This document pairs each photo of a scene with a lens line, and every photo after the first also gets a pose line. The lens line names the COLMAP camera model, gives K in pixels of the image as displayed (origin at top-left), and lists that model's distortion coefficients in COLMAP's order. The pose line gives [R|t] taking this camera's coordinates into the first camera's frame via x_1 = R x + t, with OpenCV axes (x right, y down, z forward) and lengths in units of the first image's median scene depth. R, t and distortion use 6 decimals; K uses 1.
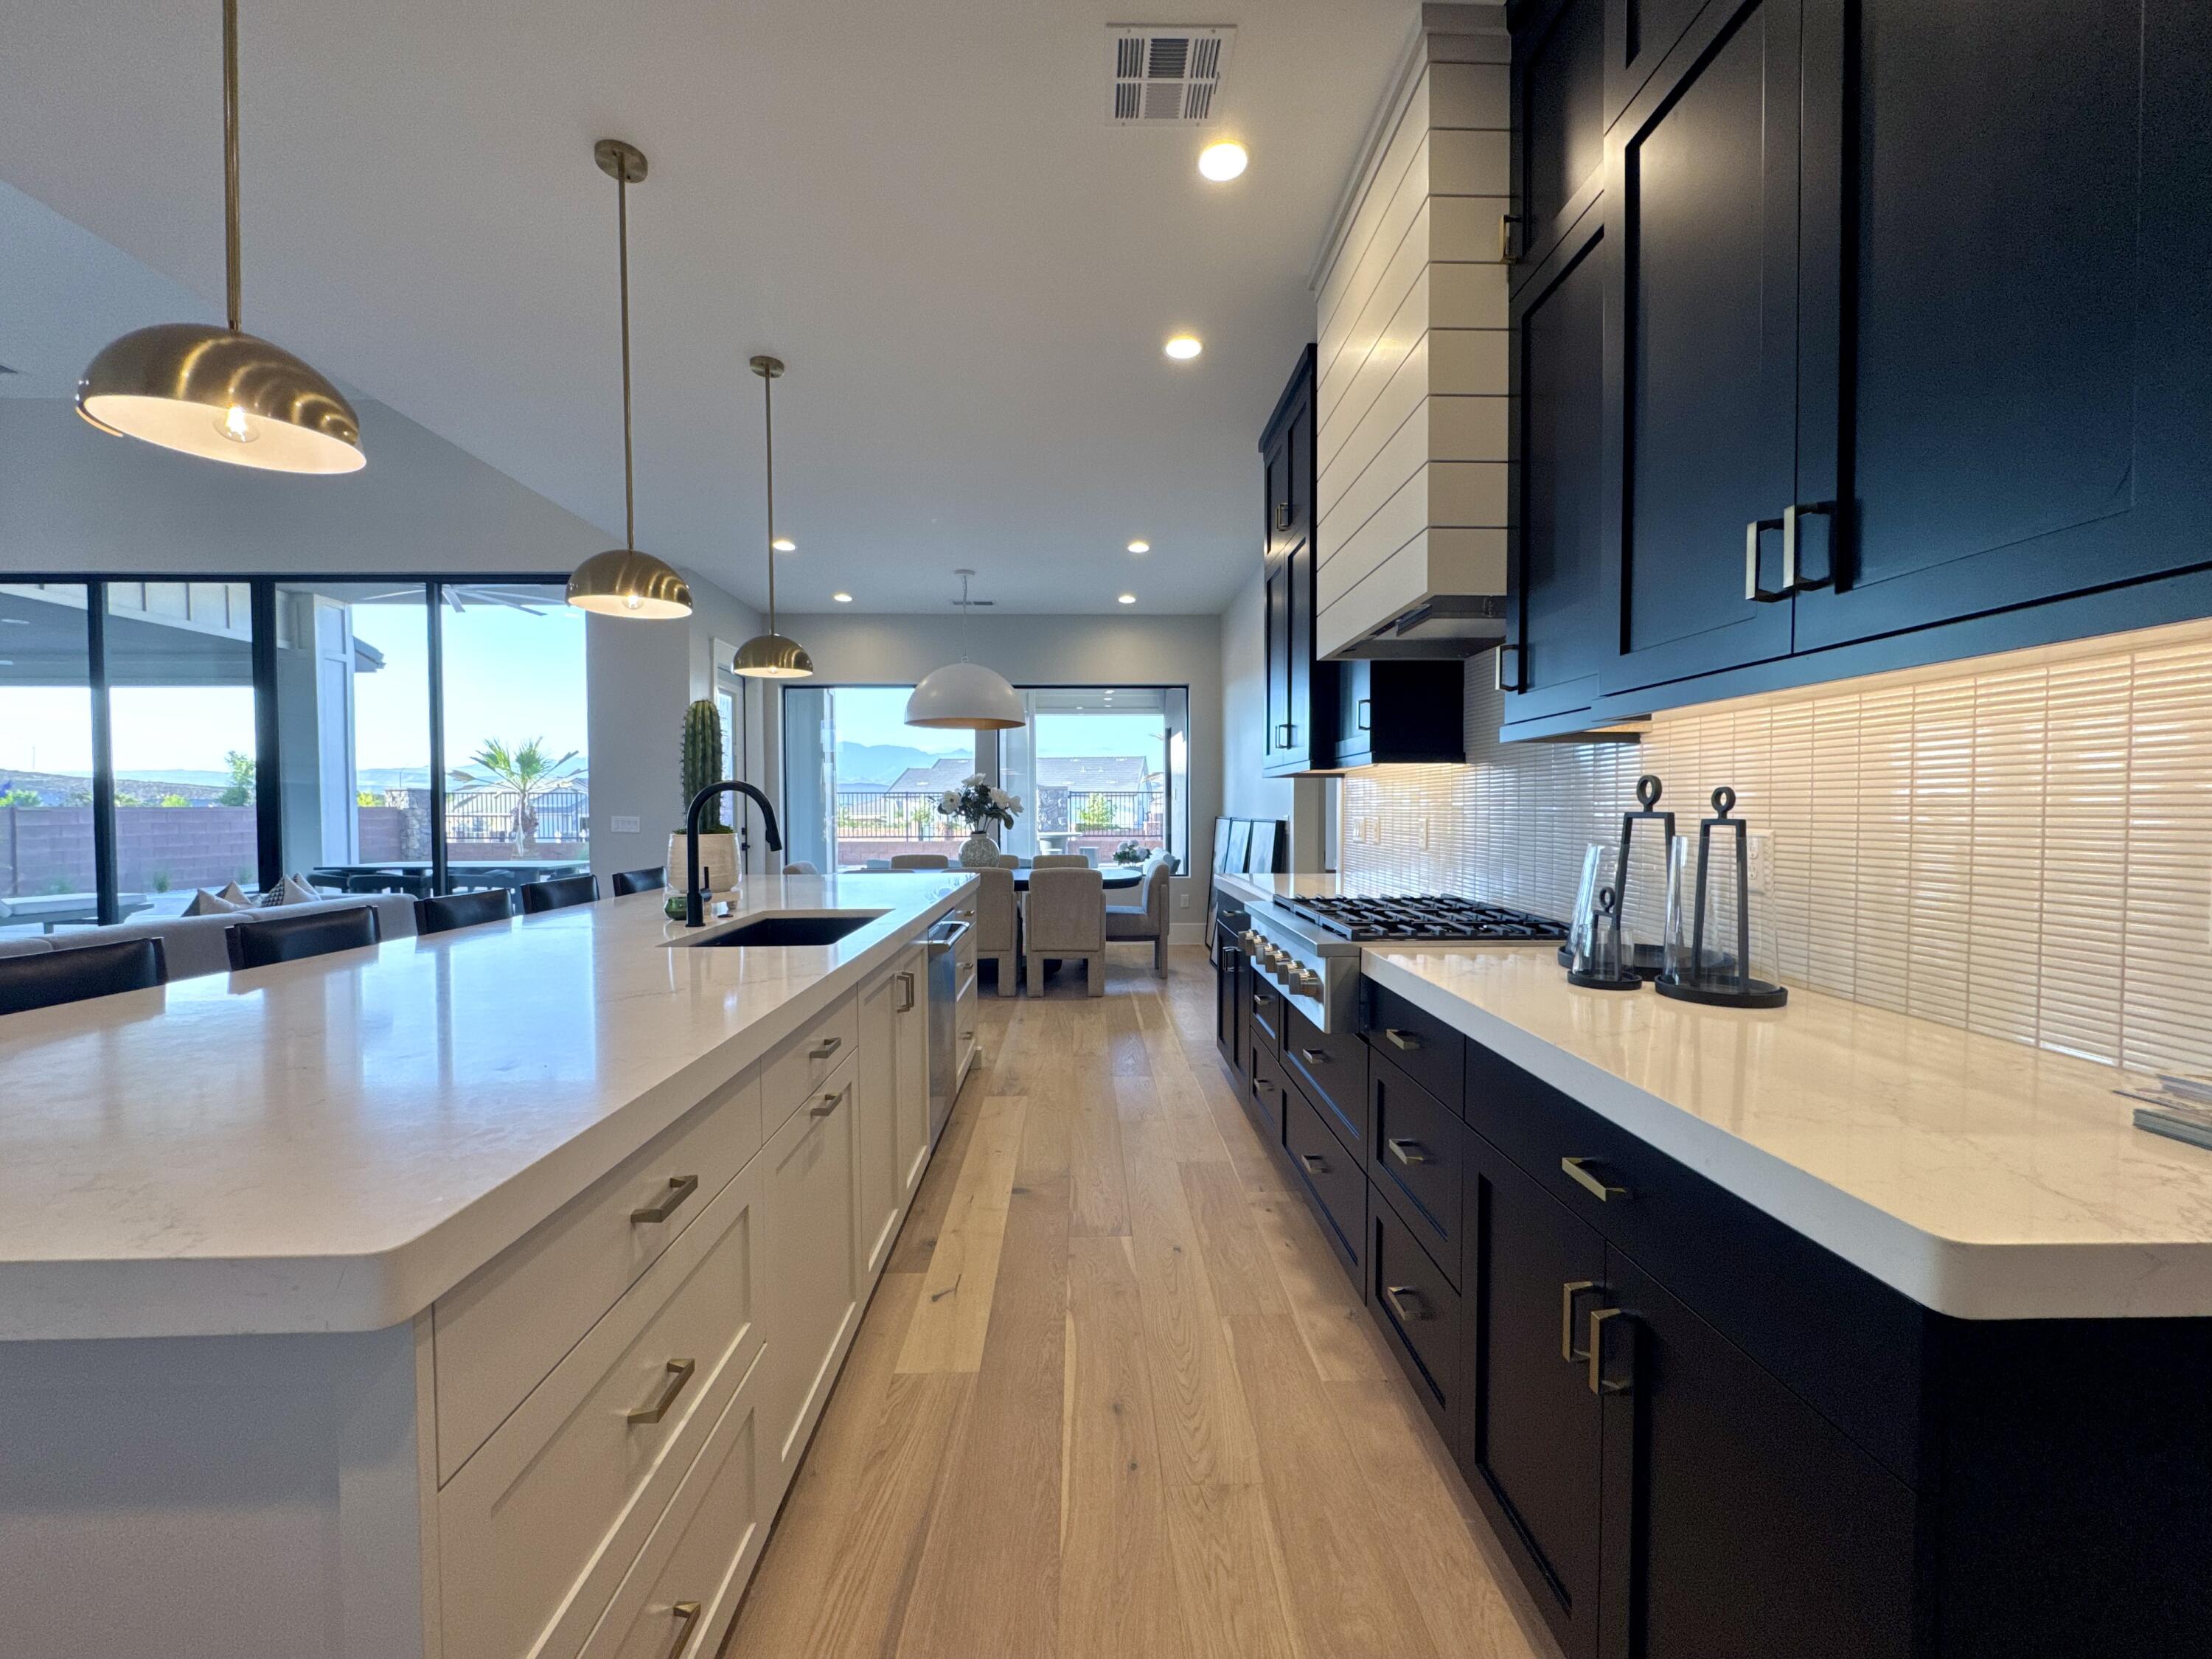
lens RADIAL K [[881.7, 0, 1105.1], [0, 881.7, 823.2], [0, 0, 1]] dist [-0.005327, -0.000543]
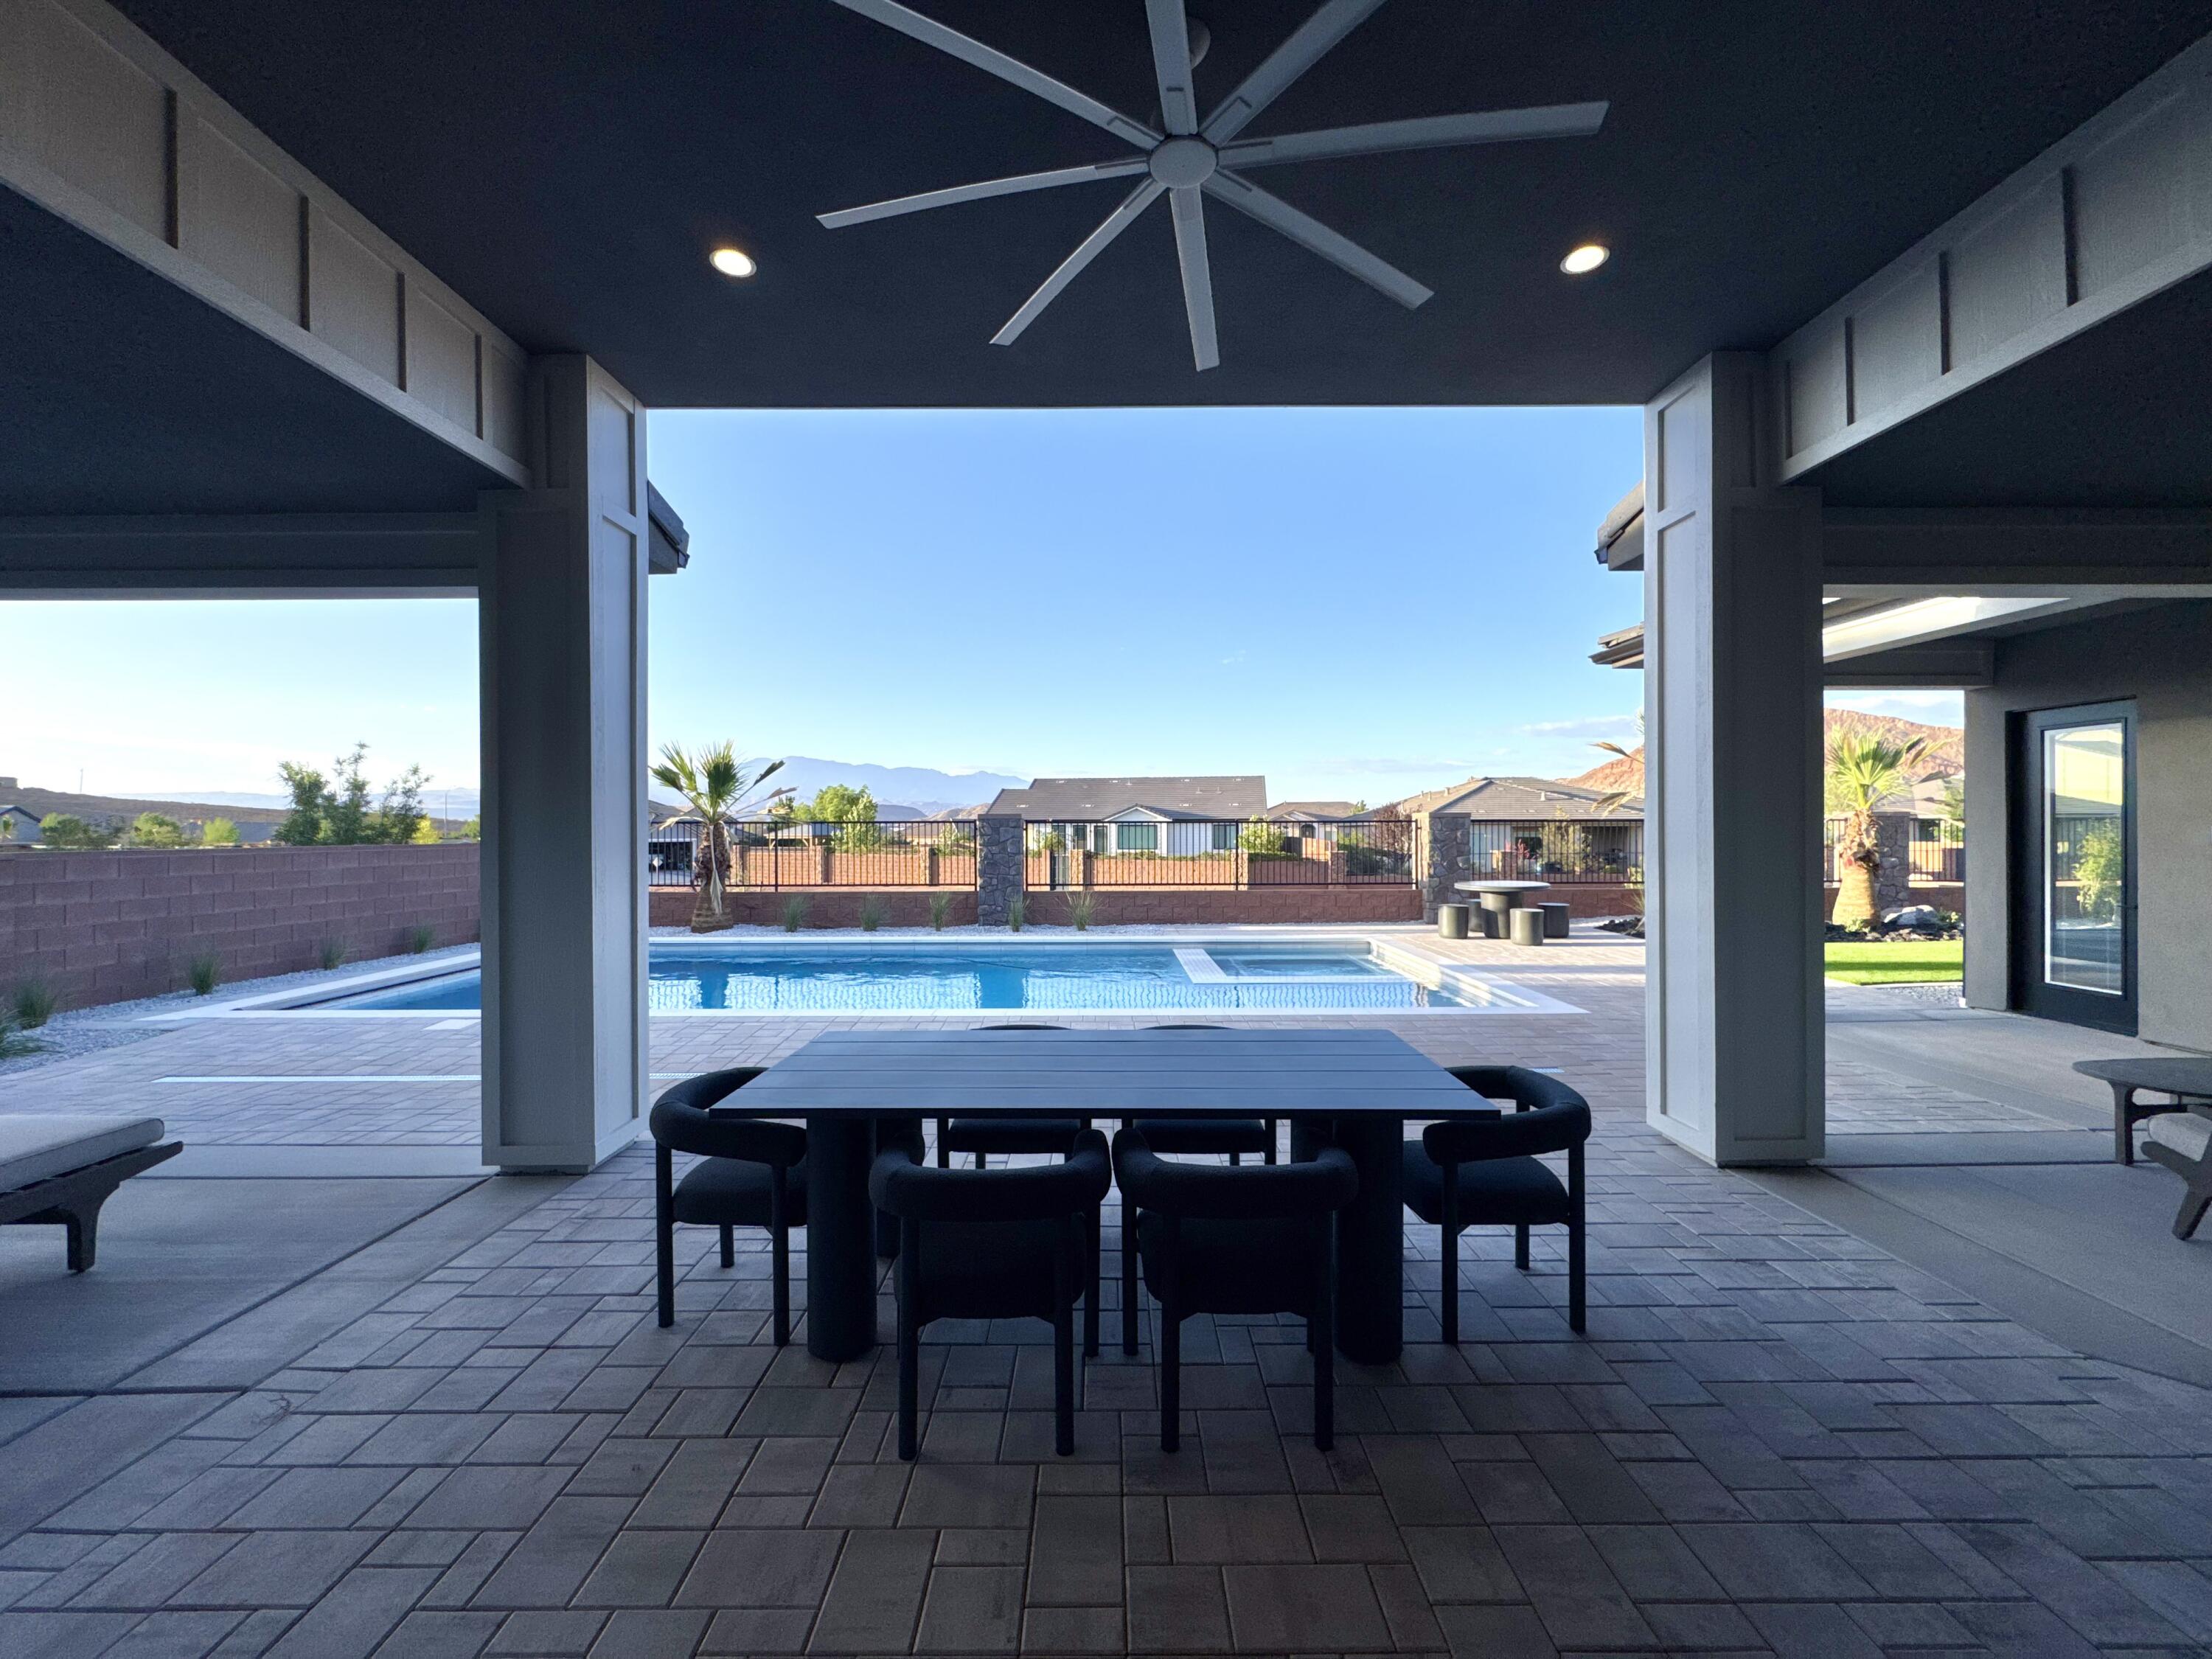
lens RADIAL K [[881.7, 0, 1105.1], [0, 881.7, 823.2], [0, 0, 1]] dist [-0.005327, -0.000543]
pose [[0.999844, 0.001098, -0.017602, -0.774732], [-0.001545, 0.999676, -0.025416, -0.038254], [0.017568, 0.025439, 0.999522, 0.703523]]
